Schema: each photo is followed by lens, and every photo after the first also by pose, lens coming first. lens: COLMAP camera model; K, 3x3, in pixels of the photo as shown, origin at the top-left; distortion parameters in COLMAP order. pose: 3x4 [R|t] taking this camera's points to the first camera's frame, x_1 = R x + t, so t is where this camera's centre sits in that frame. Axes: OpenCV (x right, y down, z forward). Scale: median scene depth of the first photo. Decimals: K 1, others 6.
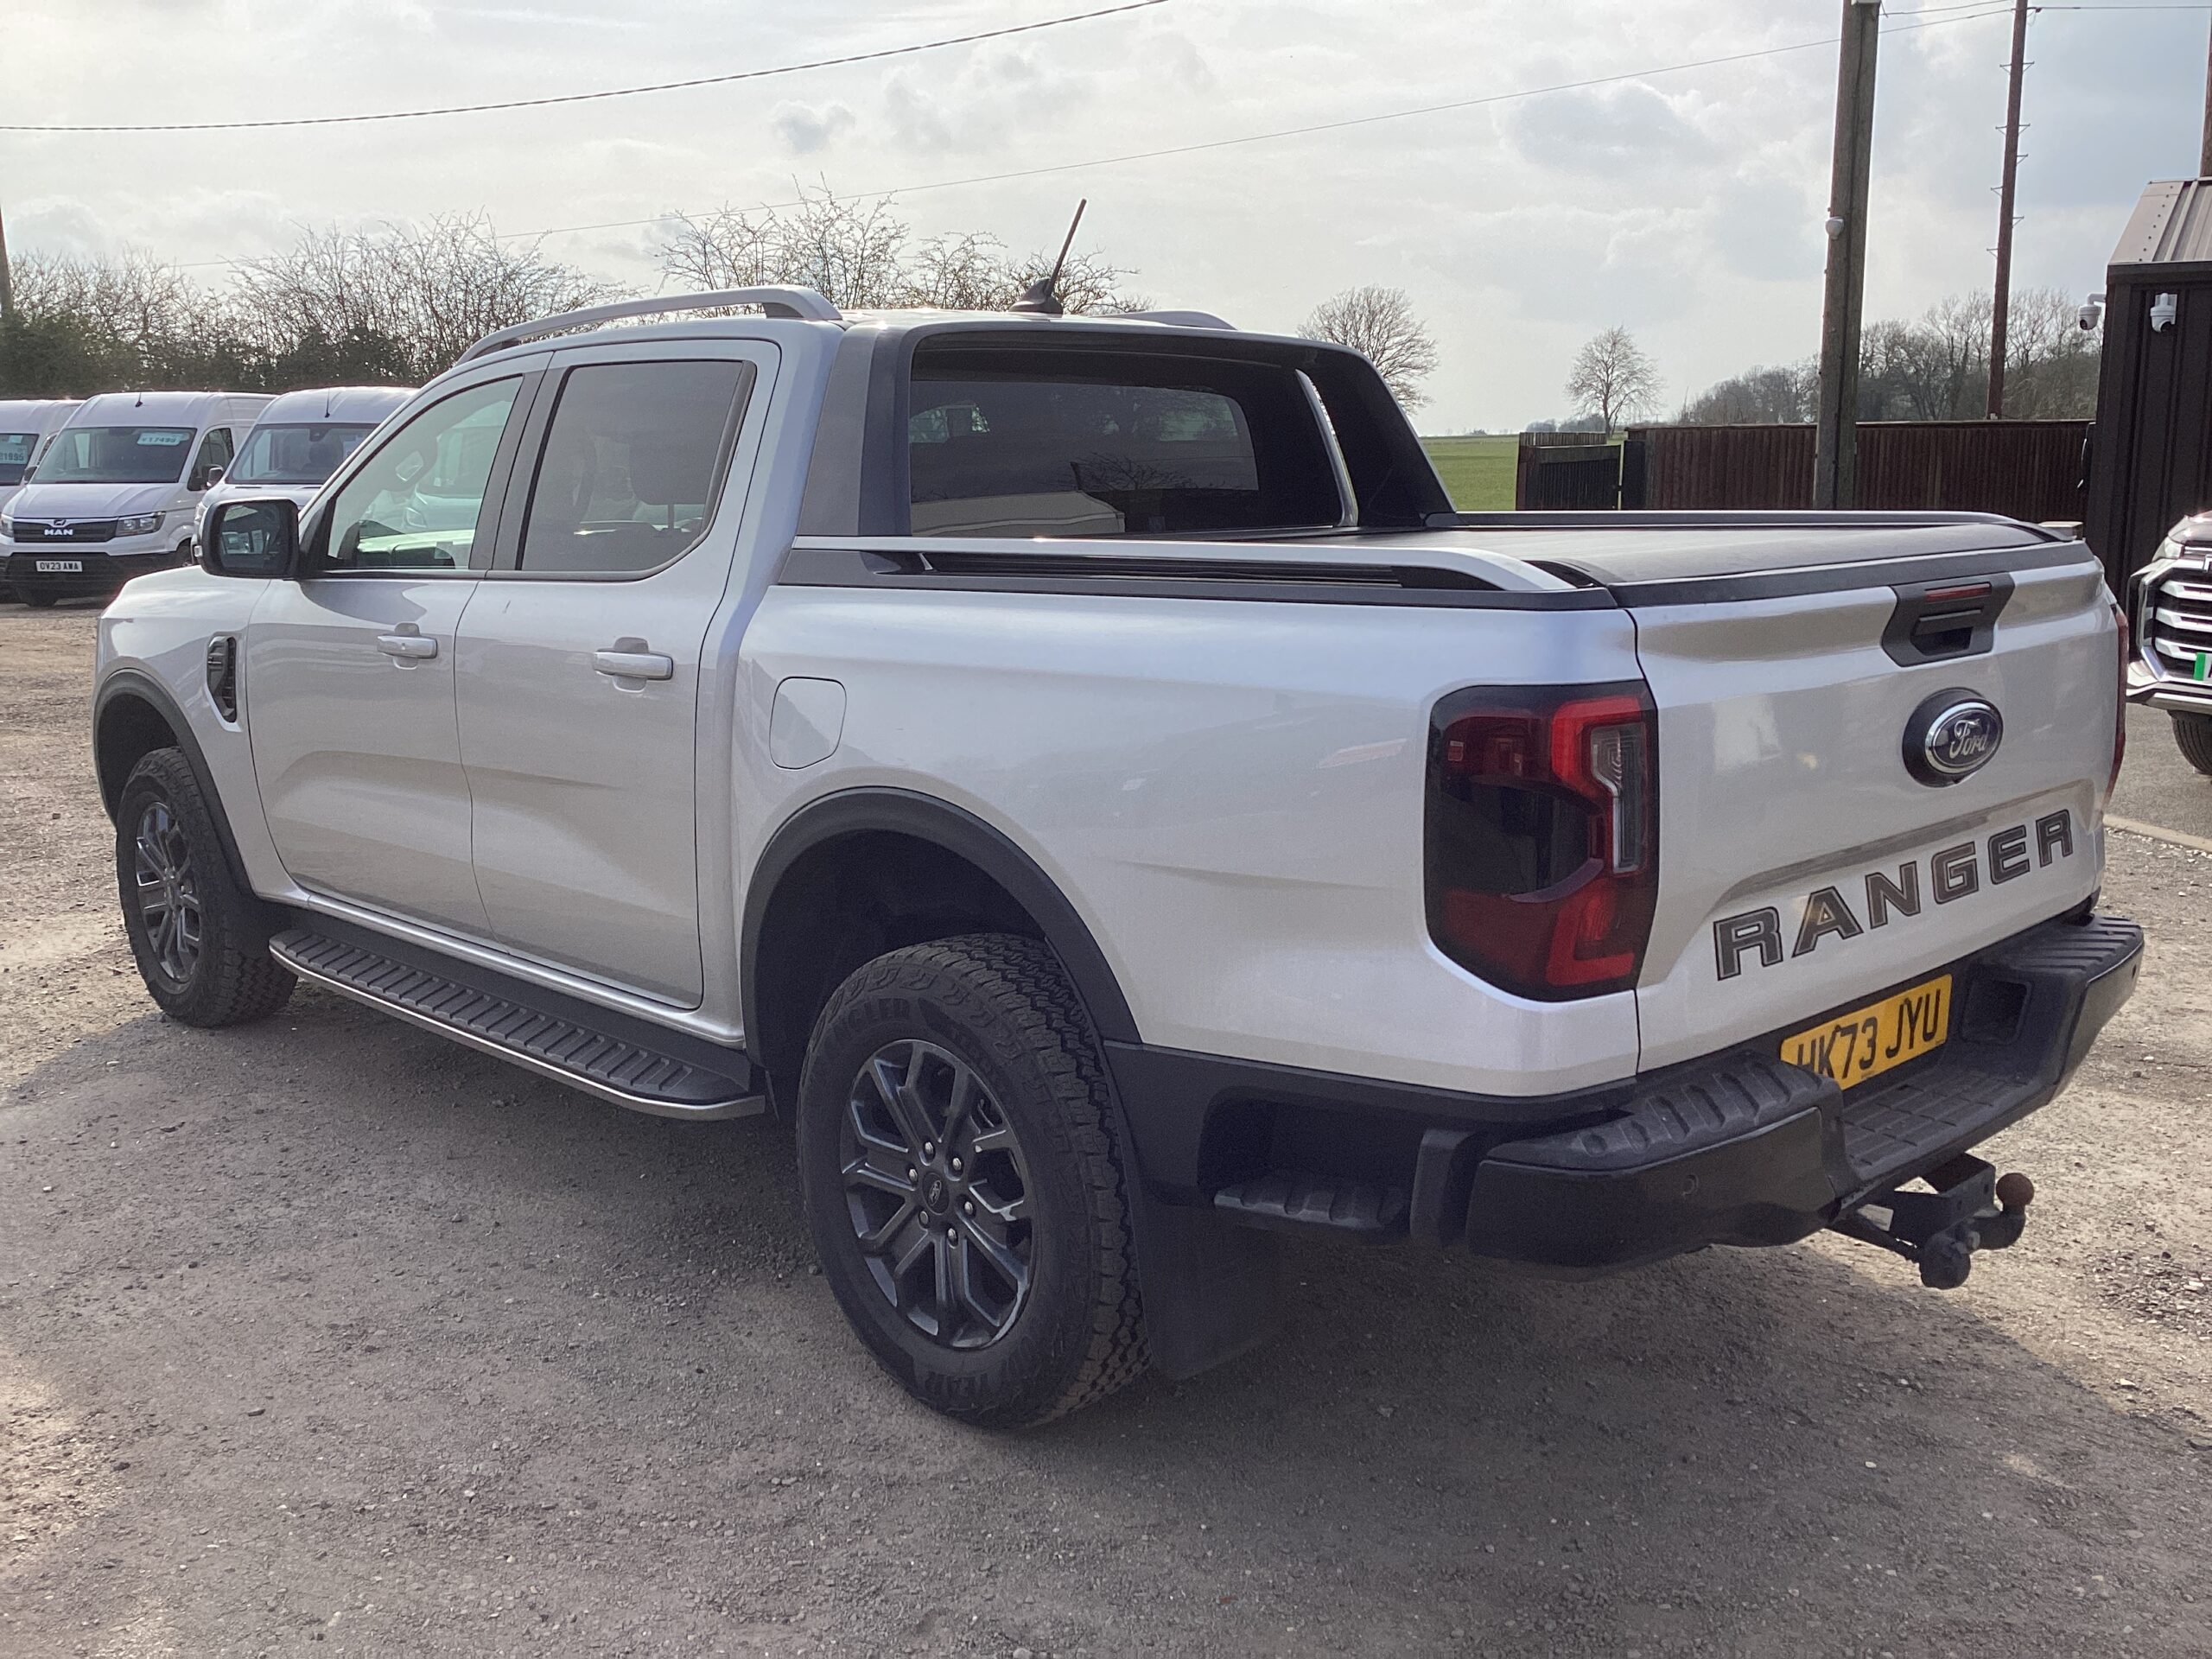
lens RADIAL K [[1986.6, 0, 1108.5], [0, 1986.6, 824.0], [0, 0, 1]] dist [0.085925, -0.140976]
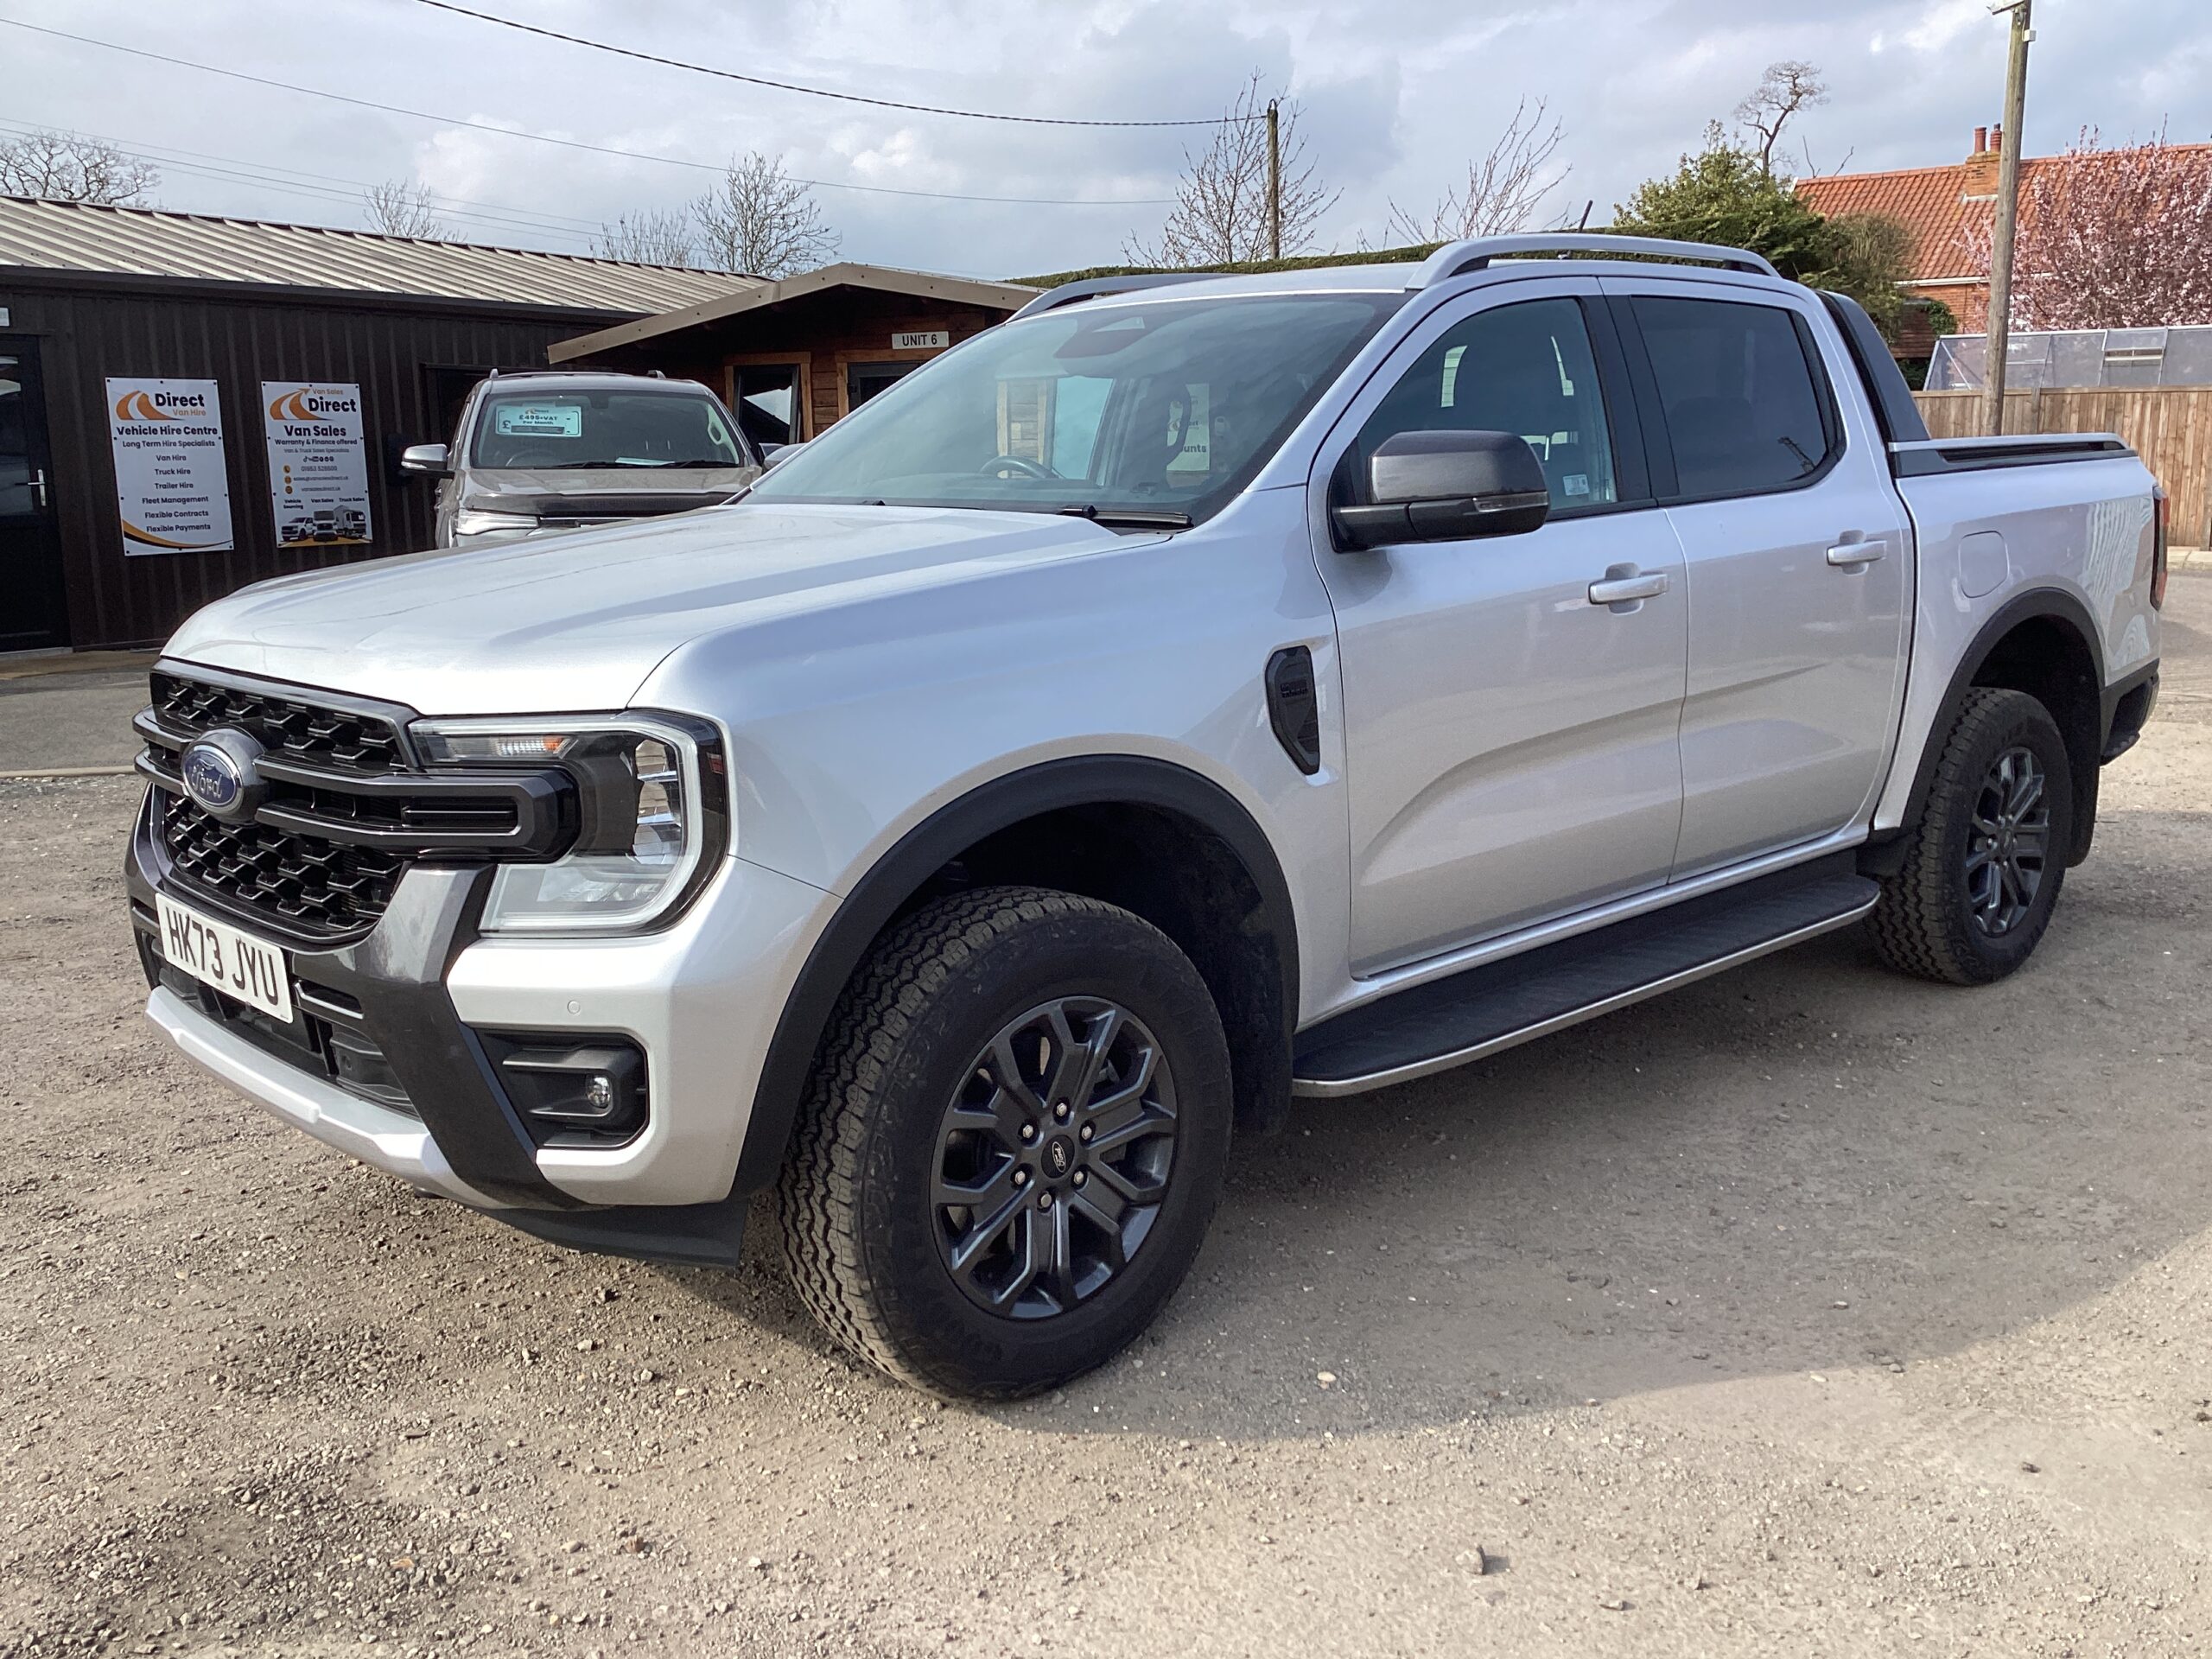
lens RADIAL K [[1986.6, 0, 1123.8], [0, 1986.6, 838.4], [0, 0, 1]] dist [0.085925, -0.140976]
pose [[0.017705, -0.184481, 0.982677, -1.623911], [0.192037, 0.965160, 0.177732, -0.238193], [-0.981228, 0.185564, 0.052516, 1.534945]]
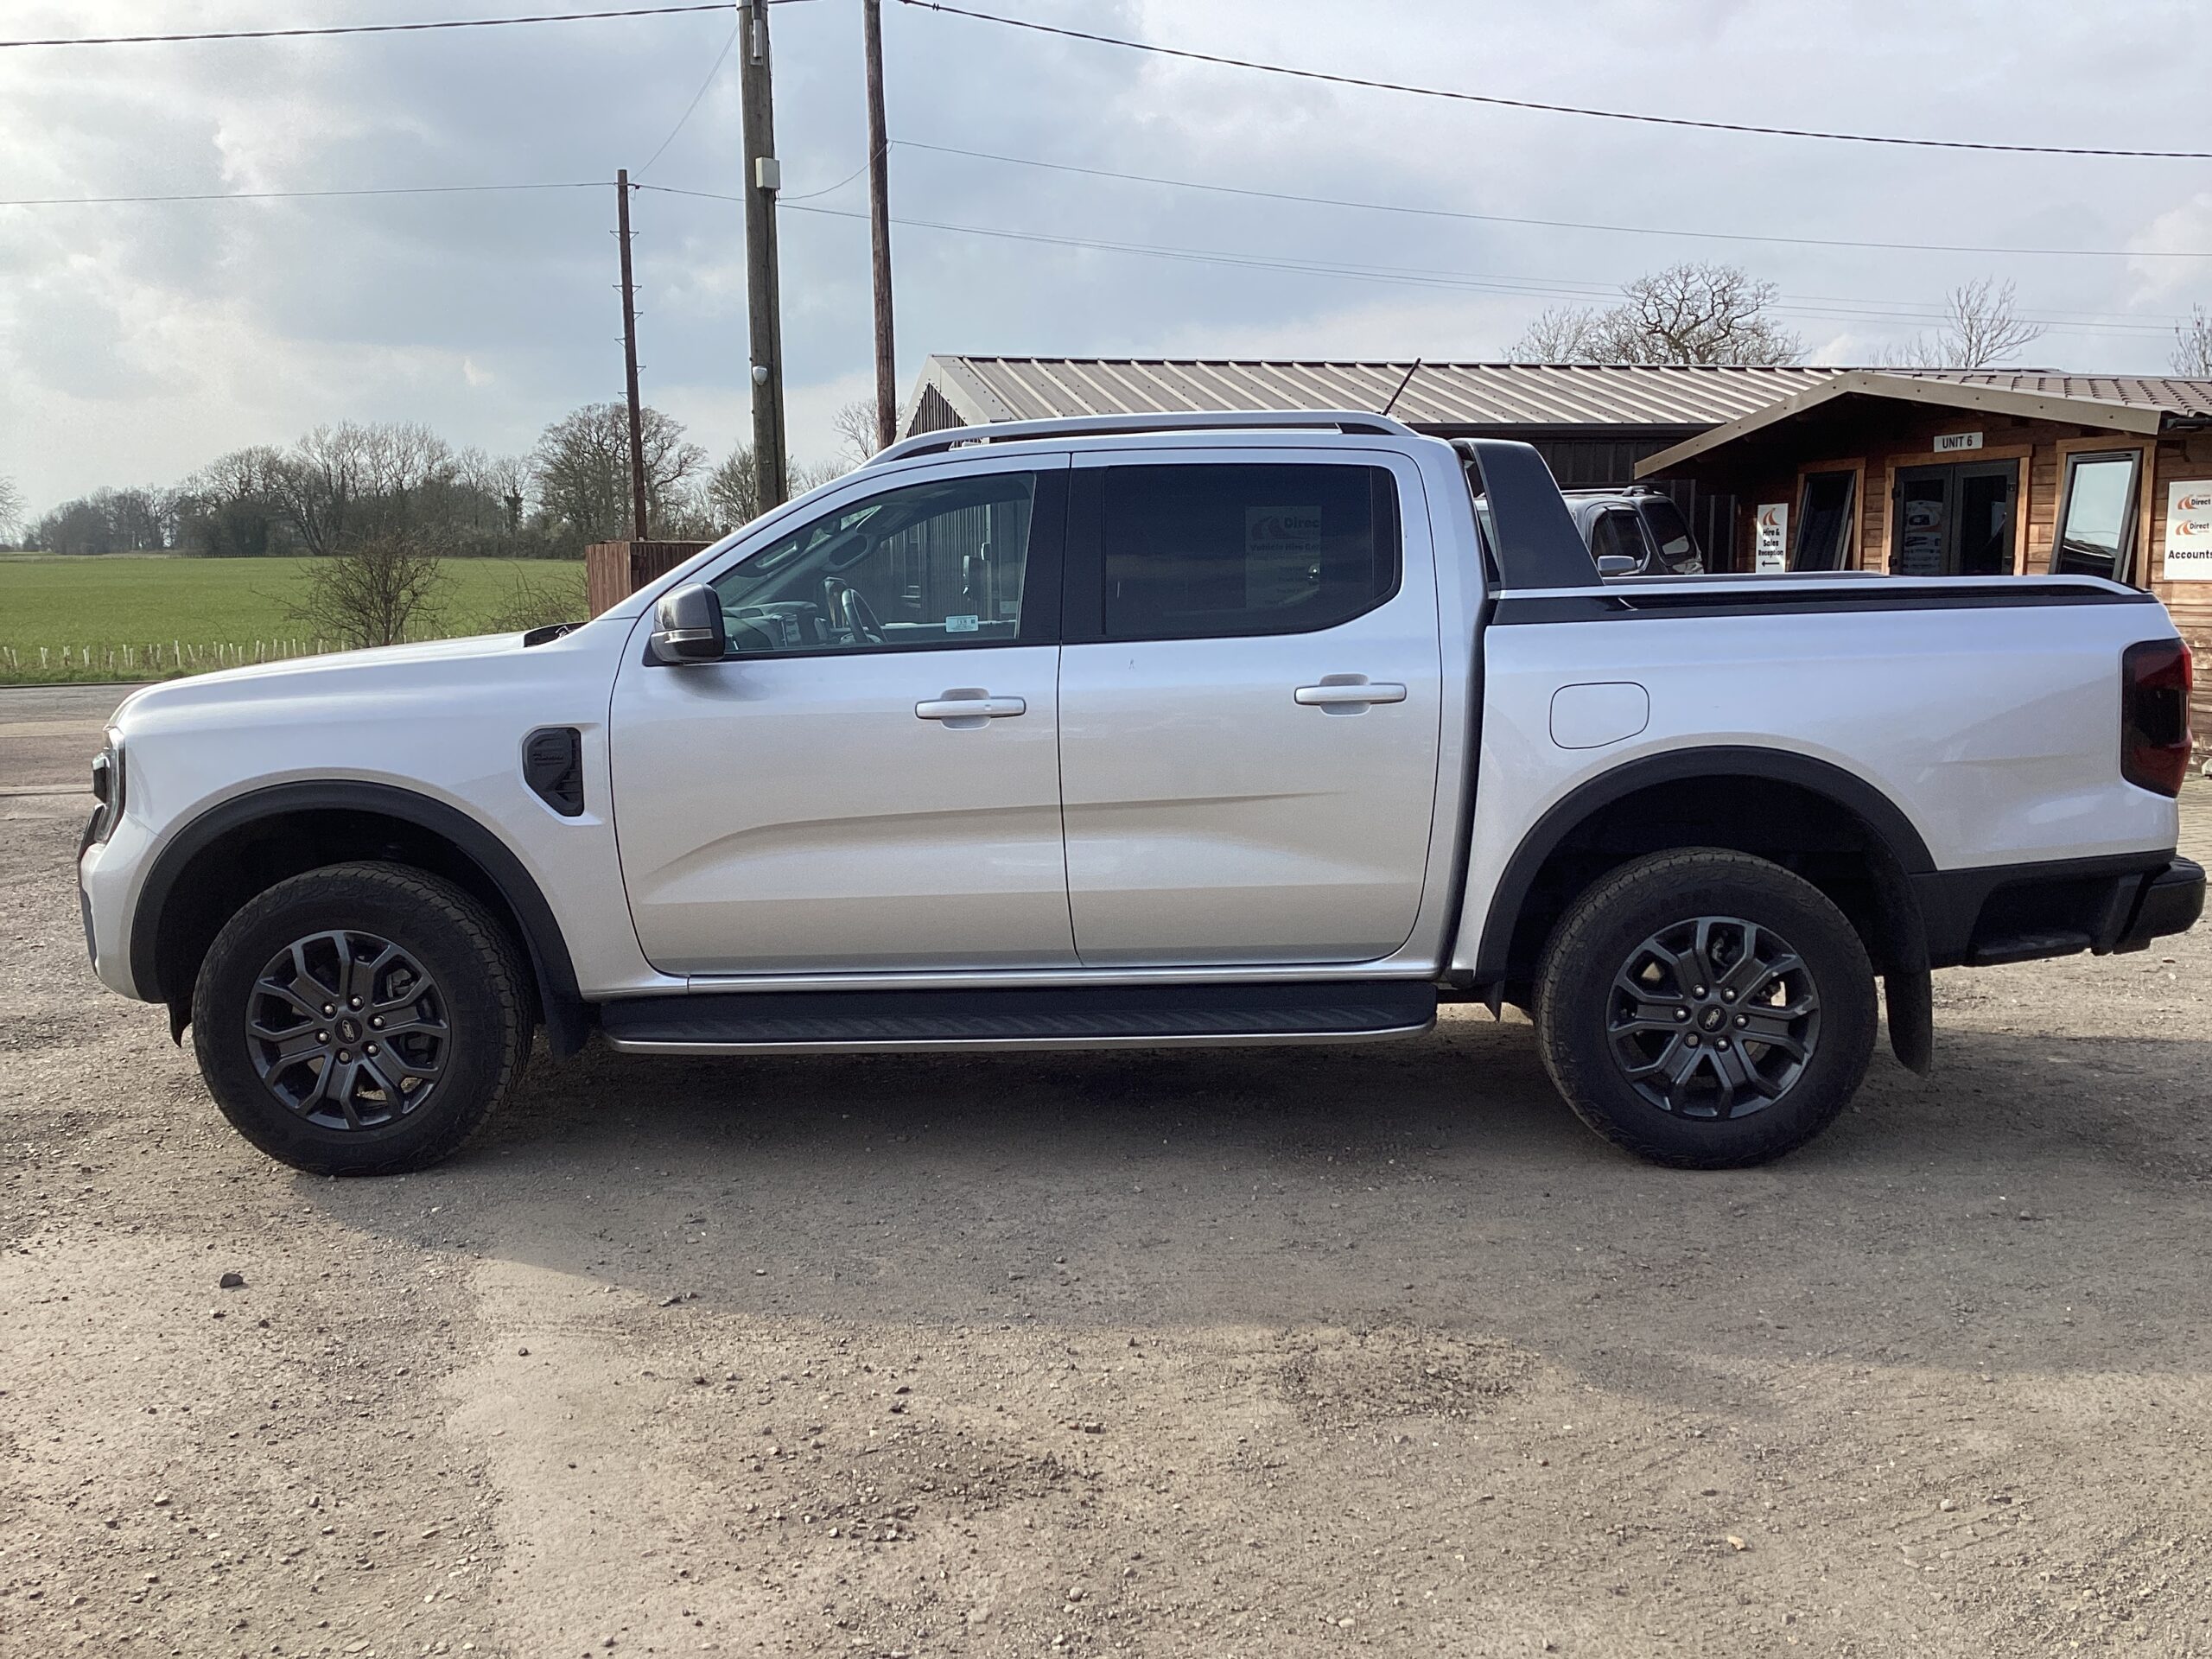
lens RADIAL K [[1986.6, 0, 1081.6], [0, 1986.6, 863.9], [0, 0, 1]] dist [0.085925, -0.140976]
pose [[0.719298, -0.104360, 0.686819, -1.367541], [0.132569, 0.991104, 0.011757, -0.009977], [-0.681936, 0.082594, 0.726734, 0.207994]]
